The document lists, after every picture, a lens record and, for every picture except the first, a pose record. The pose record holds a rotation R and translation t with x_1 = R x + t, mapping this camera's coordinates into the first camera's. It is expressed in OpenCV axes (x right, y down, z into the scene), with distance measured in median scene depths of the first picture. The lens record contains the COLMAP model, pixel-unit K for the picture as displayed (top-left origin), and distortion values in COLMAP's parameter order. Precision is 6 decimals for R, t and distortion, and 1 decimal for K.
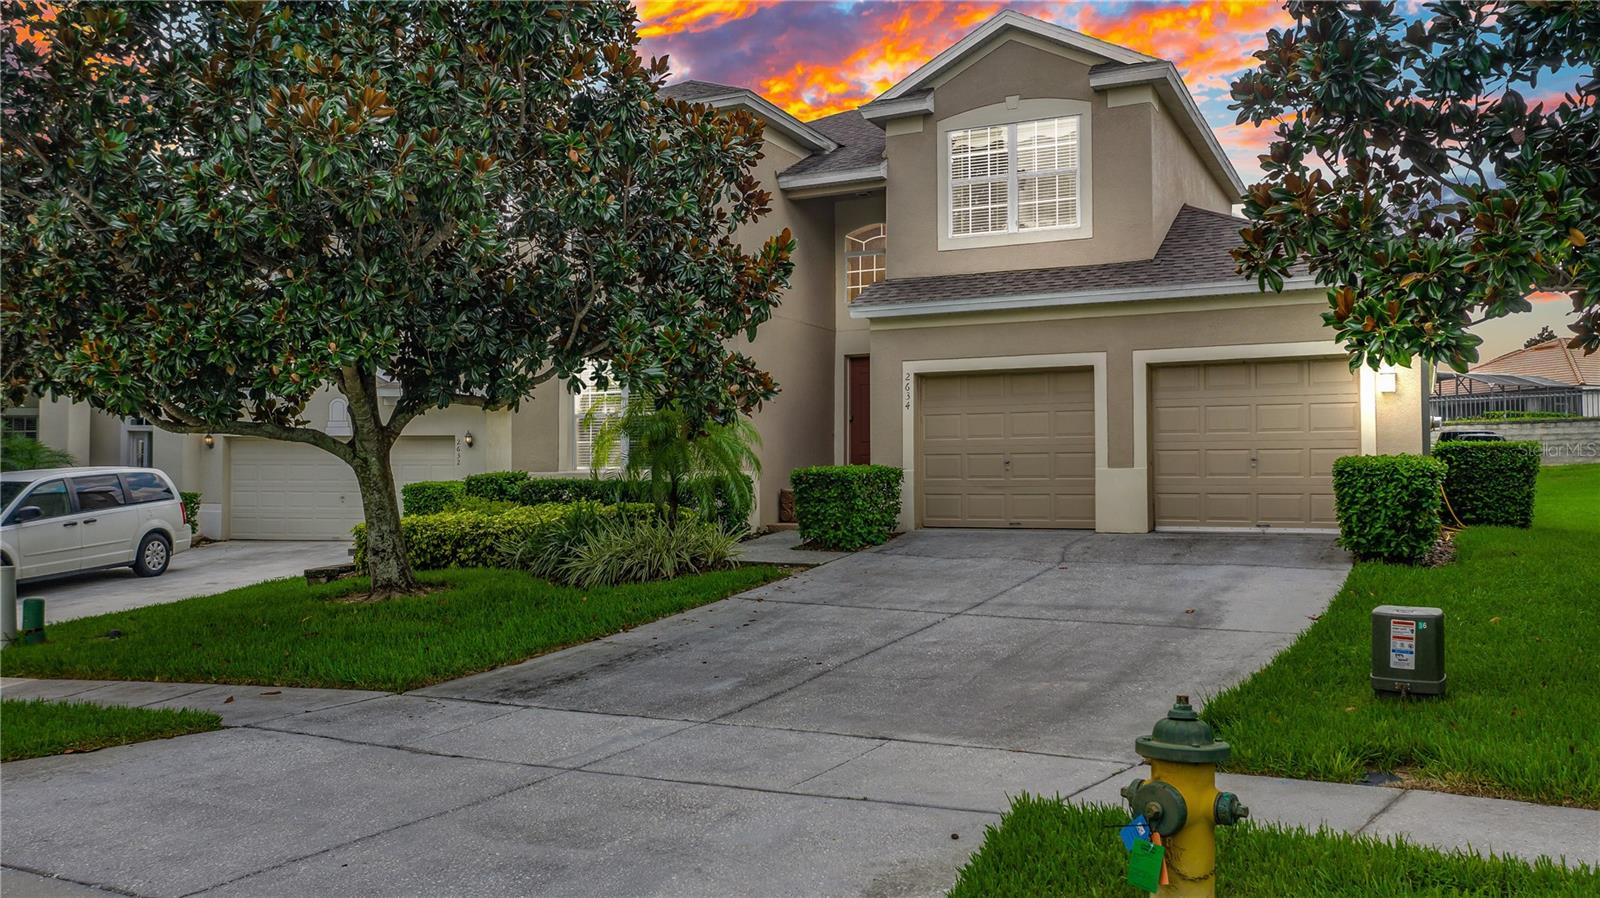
lens RADIAL K [[1253.3, 0, 801.4], [0, 1253.3, 445.7], [0, 0, 1]] dist [-0.037569, -0.006352]
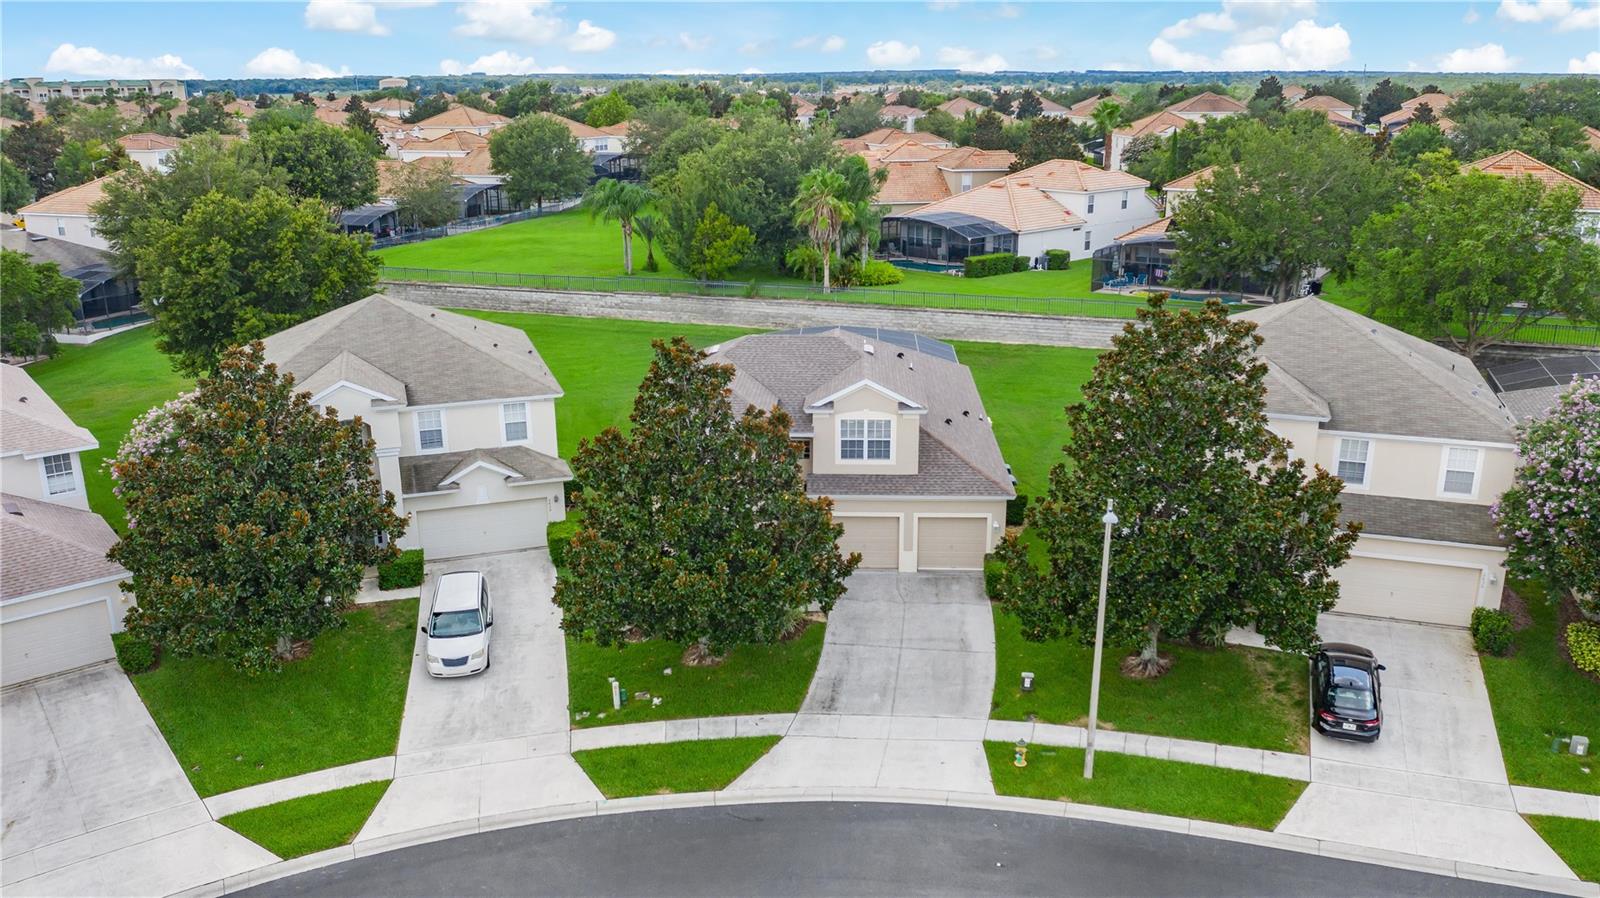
lens RADIAL K [[1253.3, 0, 800.4], [0, 1253.3, 448.7], [0, 0, 1]] dist [-0.037569, -0.006352]
pose [[0.913272, -0.123317, 0.388236, -1.065965], [-0.007700, 0.947680, 0.319130, -1.130472], [-0.407278, -0.294442, 0.864540, -1.323037]]
